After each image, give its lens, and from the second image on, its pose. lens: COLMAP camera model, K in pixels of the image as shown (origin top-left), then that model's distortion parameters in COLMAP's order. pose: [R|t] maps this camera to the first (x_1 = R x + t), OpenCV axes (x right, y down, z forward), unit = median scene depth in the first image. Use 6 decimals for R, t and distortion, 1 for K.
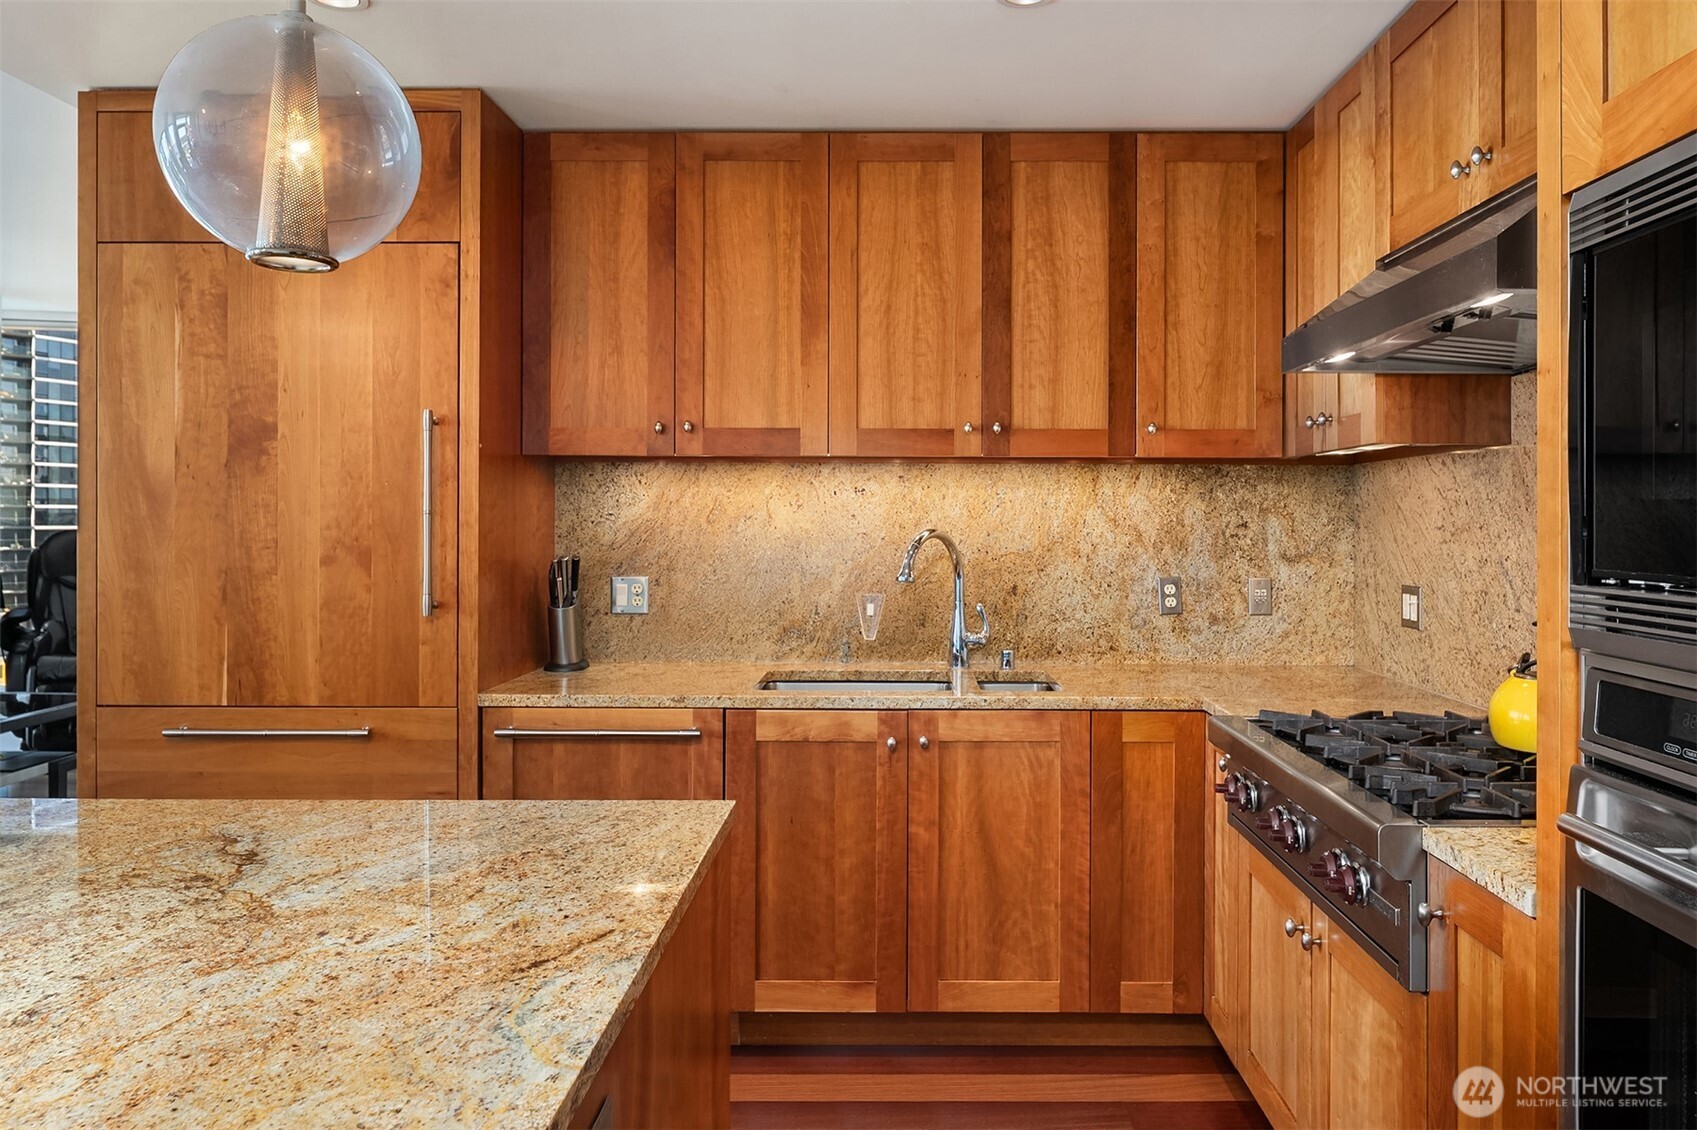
lens RADIAL K [[1122.5, 0, 885.3], [0, 1122.5, 520.3], [0, 0, 1]] dist [-0.000411, 0.000663]
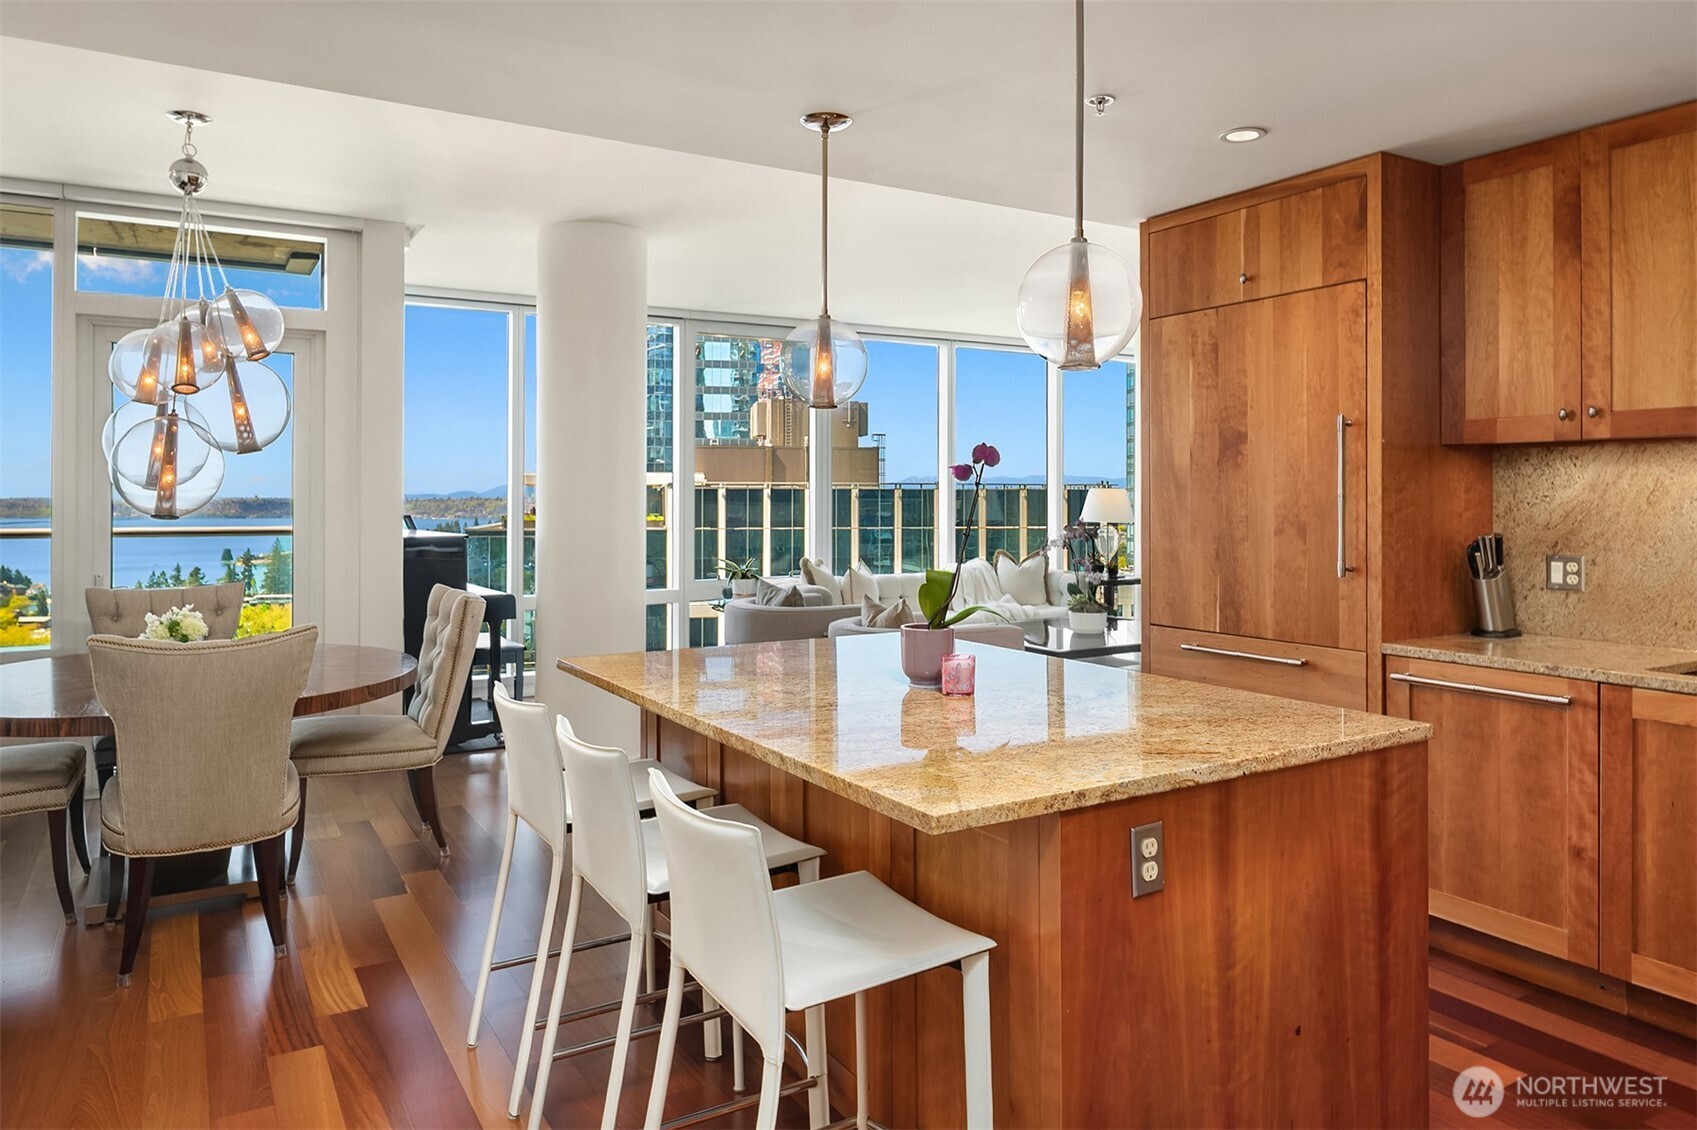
lens RADIAL K [[1122.5, 0, 872.5], [0, 1122.5, 490.2], [0, 0, 1]] dist [-0.000411, 0.000663]
pose [[0.537190, -0.009373, -0.843409, 0.374683], [0.001677, 0.999948, -0.010045, -0.001277], [0.843460, 0.003982, 0.537177, -0.130991]]
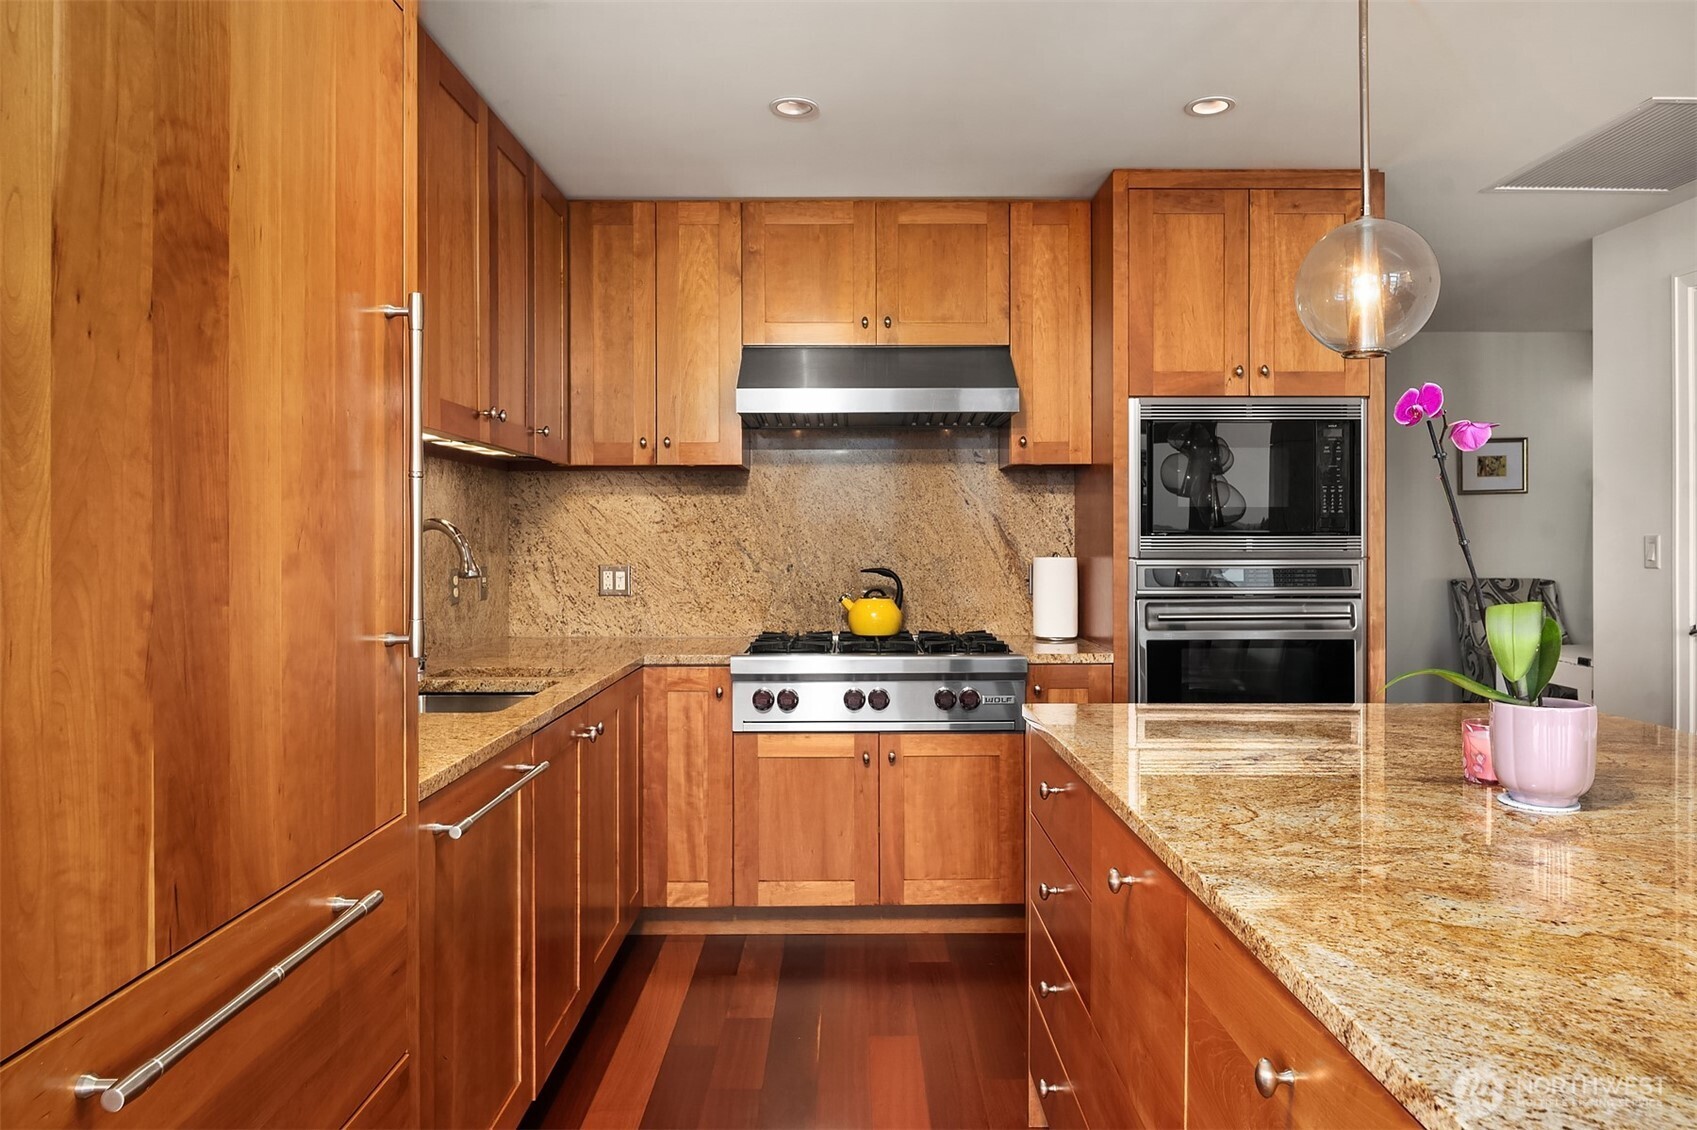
lens RADIAL K [[1122.5, 0, 861.8], [0, 1122.5, 539.1], [0, 0, 1]] dist [-0.000411, 0.000663]
pose [[-0.023202, -0.004072, 0.999723, -0.960954], [0.001280, 0.999991, 0.004102, 0.023237], [-0.999730, 0.001375, -0.023197, 0.774783]]
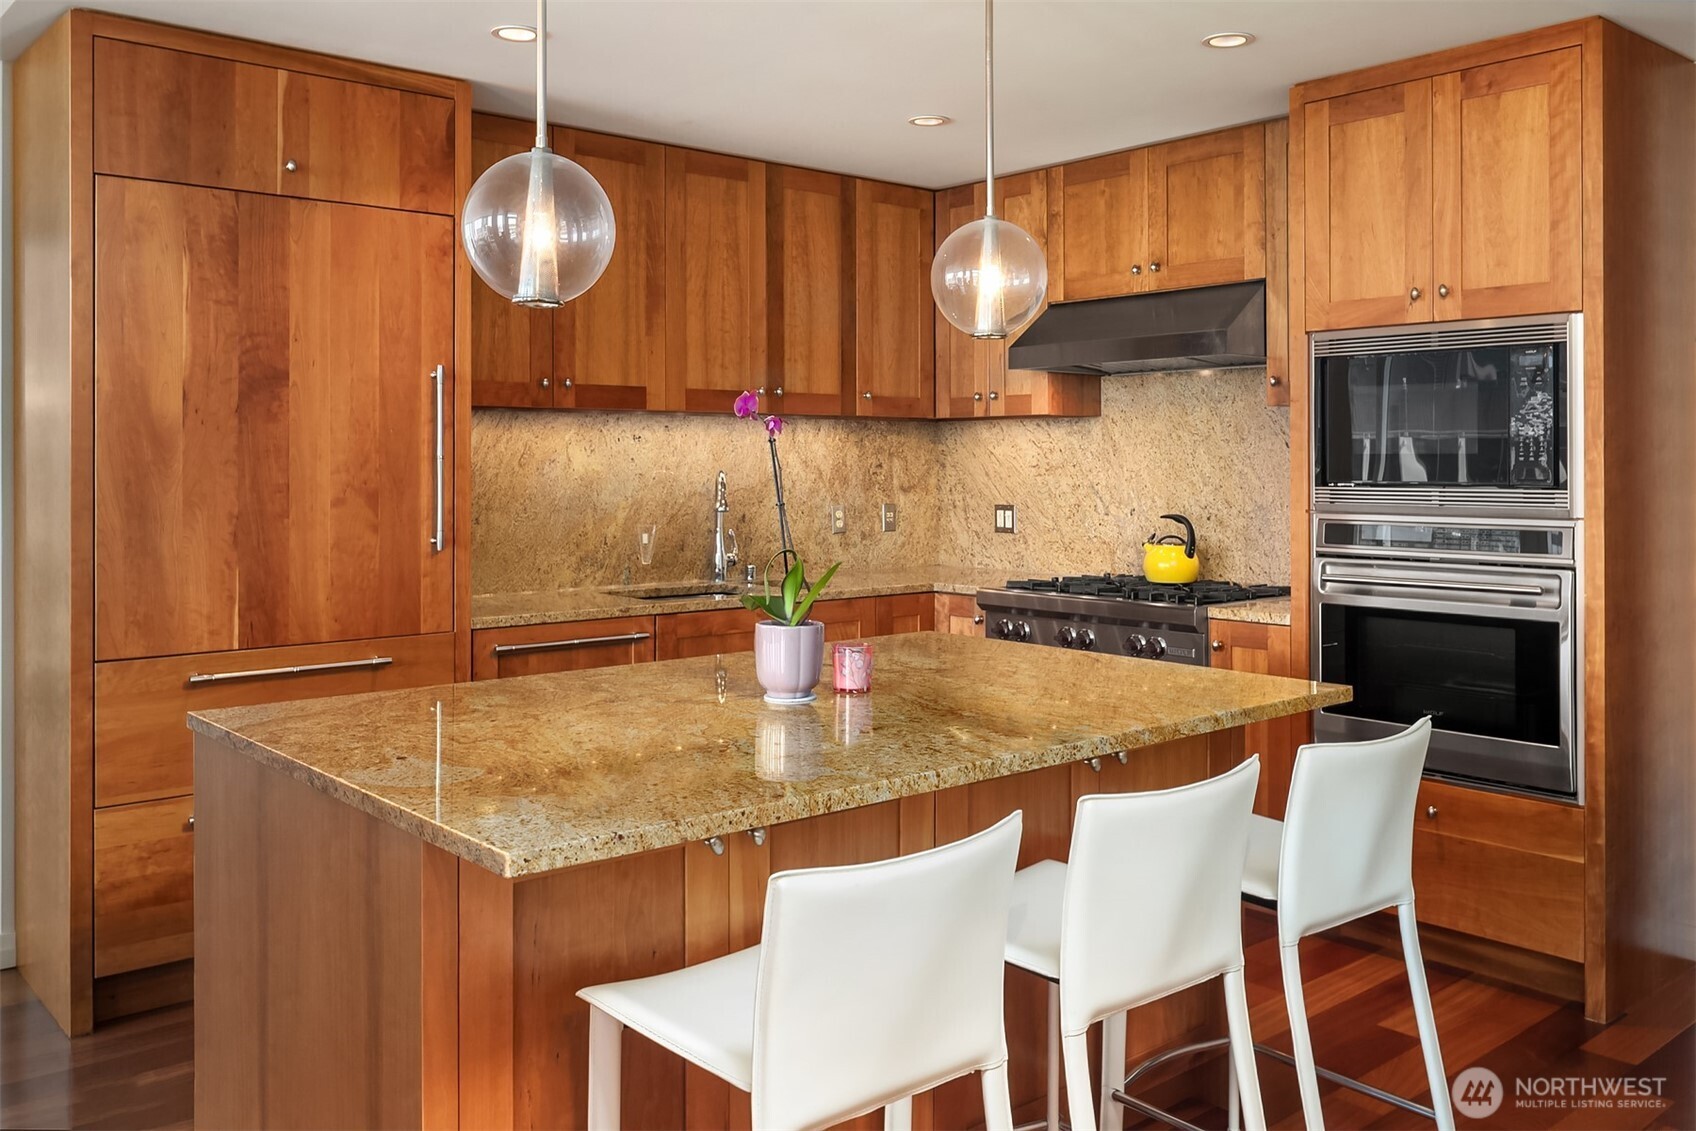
lens RADIAL K [[1416.9, 0, 831.1], [0, 1416.9, 456.0], [0, 0, 1]] dist [0.002238, -0.004491]
pose [[0.758500, -0.000854, 0.651673, -1.011719], [0.003530, 0.999990, -0.002798, -0.002846], [-0.651664, 0.004422, 0.758495, -0.313936]]
